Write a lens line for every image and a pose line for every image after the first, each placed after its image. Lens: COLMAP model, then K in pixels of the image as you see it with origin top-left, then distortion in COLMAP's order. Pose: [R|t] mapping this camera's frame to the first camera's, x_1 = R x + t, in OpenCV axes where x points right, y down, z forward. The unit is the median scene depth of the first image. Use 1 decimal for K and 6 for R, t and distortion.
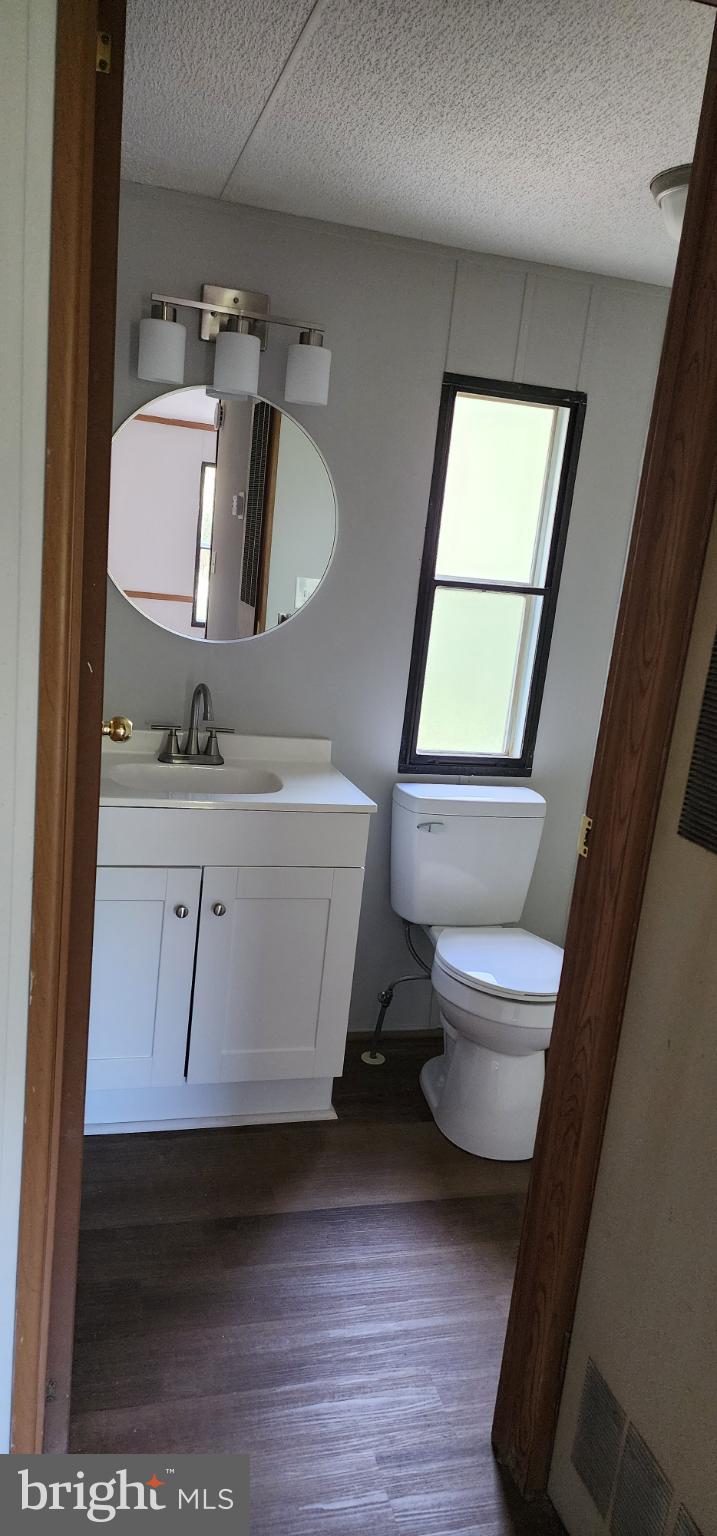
lens RADIAL K [[1052.3, 0, 351.9], [0, 1052.3, 773.5], [0, 0, 1]] dist [0.061502, -0.035260]
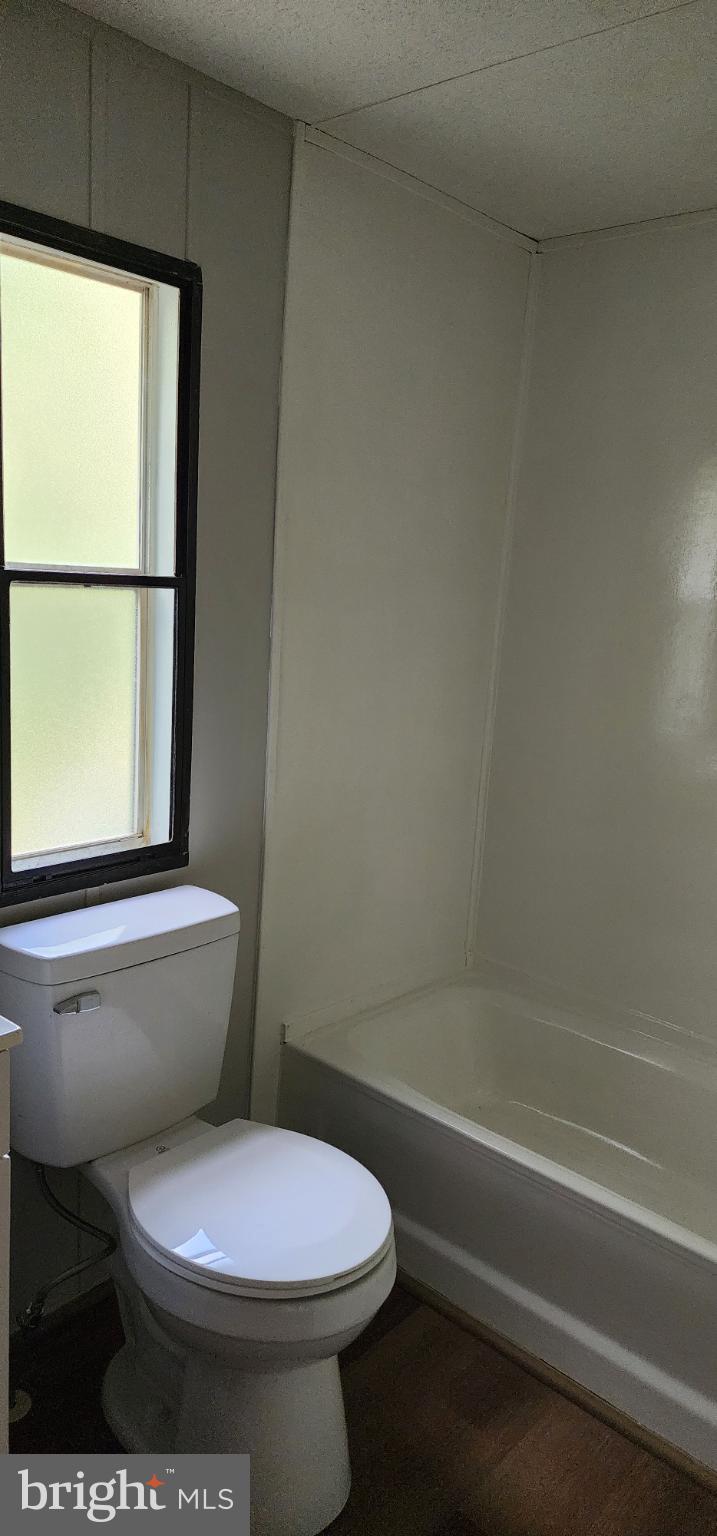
lens RADIAL K [[1052.3, 0, 394.3], [0, 1052.3, 775.3], [0, 0, 1]] dist [0.061502, -0.035260]
pose [[0.838032, -0.151855, 0.524063, -0.123996], [0.139349, 0.988204, 0.063512, -0.163478], [-0.527526, 0.019803, 0.849308, 0.806834]]
